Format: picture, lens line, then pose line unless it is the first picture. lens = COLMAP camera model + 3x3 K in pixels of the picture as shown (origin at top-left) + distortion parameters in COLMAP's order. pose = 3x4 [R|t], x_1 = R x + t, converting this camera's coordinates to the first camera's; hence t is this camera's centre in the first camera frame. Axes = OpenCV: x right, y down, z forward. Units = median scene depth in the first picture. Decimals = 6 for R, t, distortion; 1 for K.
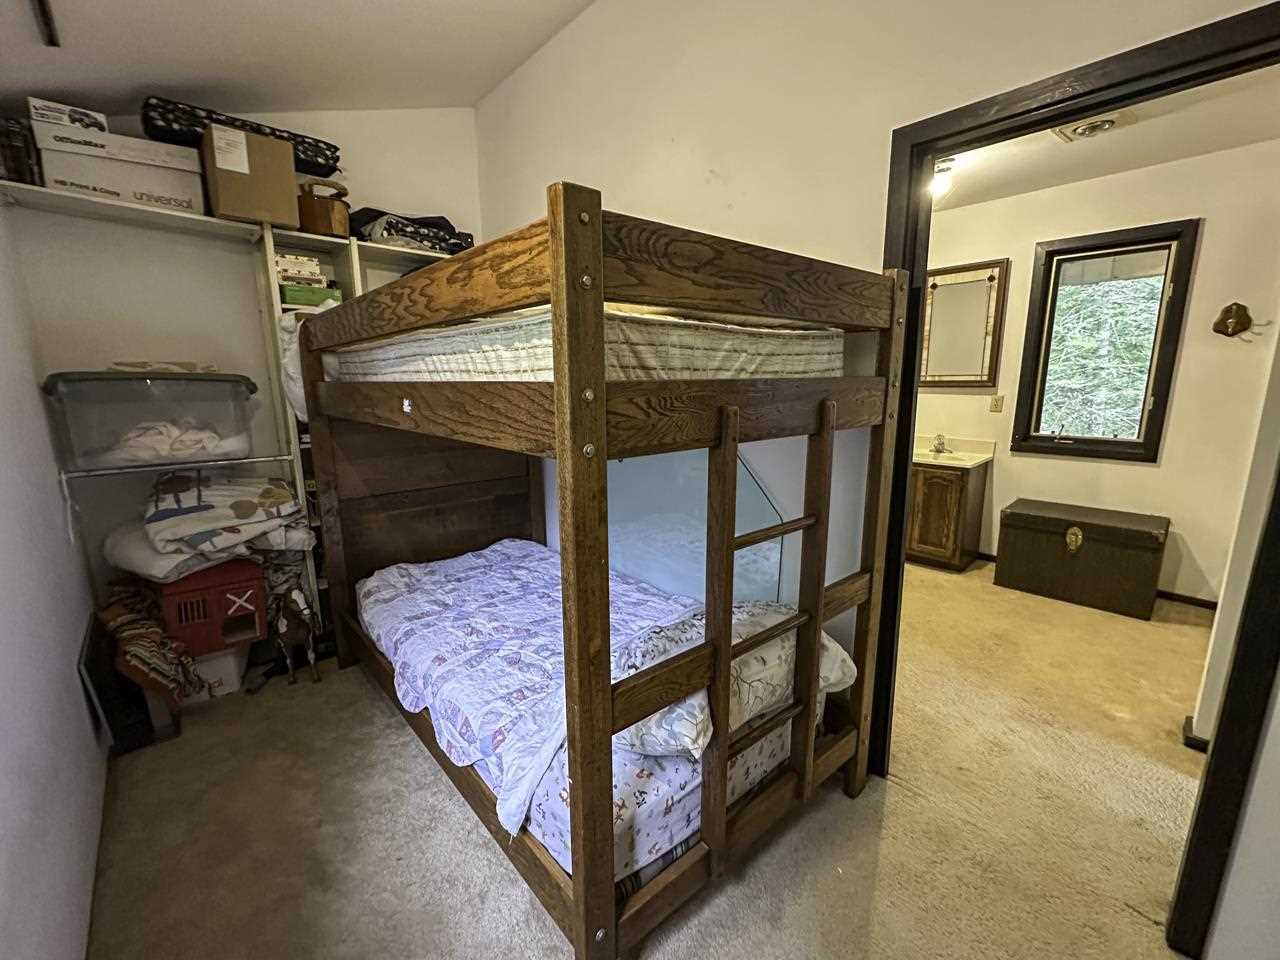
lens RADIAL K [[515.9, 0, 640.0], [0, 515.9, 480.0], [0, 0, 1]] dist [-0.000520, -0.000354]
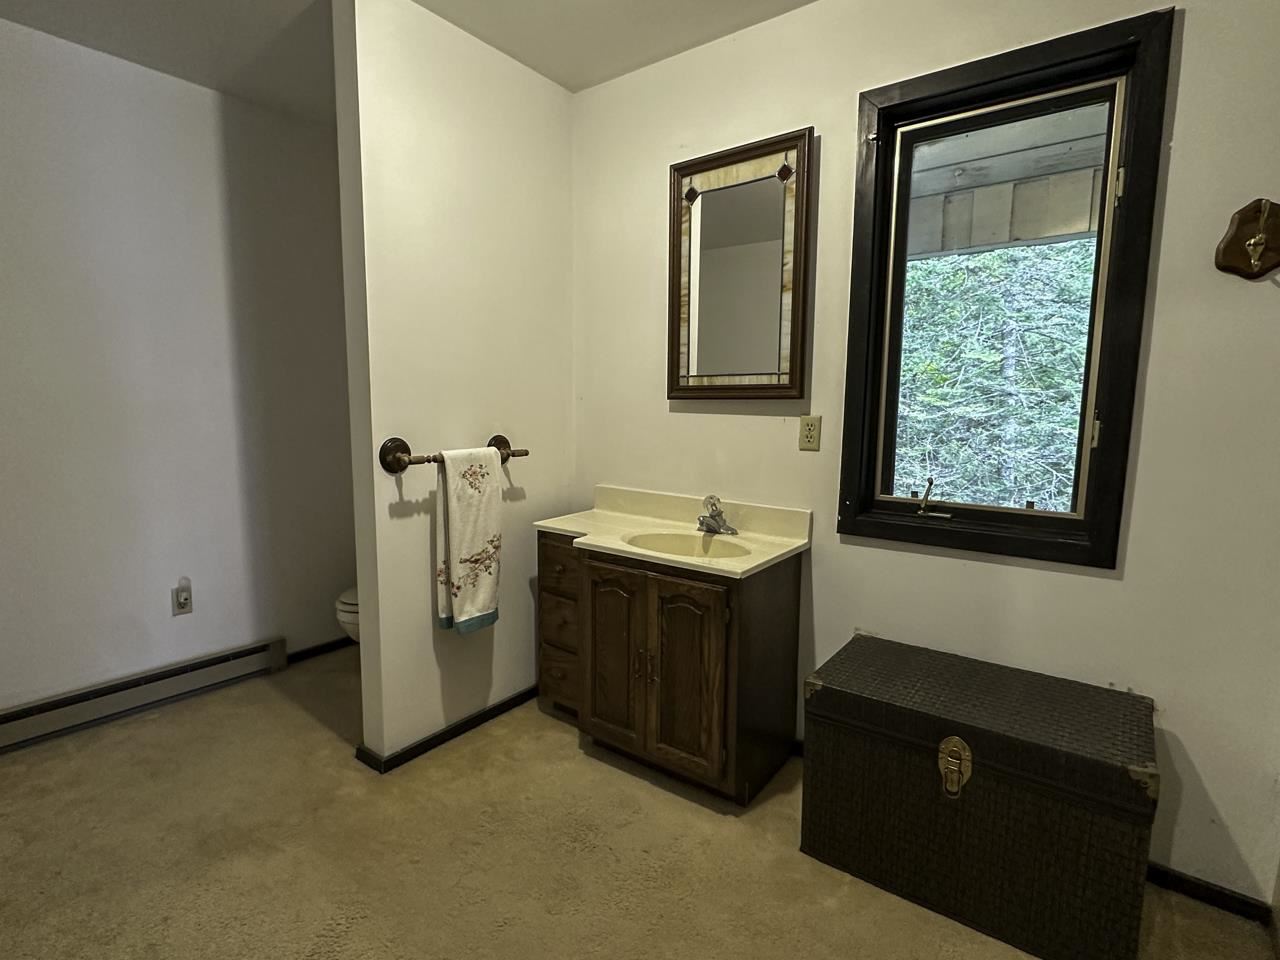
lens RADIAL K [[617.8, 0, 640.0], [0, 617.8, 480.0], [0, 0, 1]] dist [0.001930, 0.000571]
pose [[0.983830, 0.003814, 0.179063, 0.446930], [0.009805, 0.997127, -0.075112, -0.064998], [-0.178835, 0.075653, 0.980966, 0.482395]]
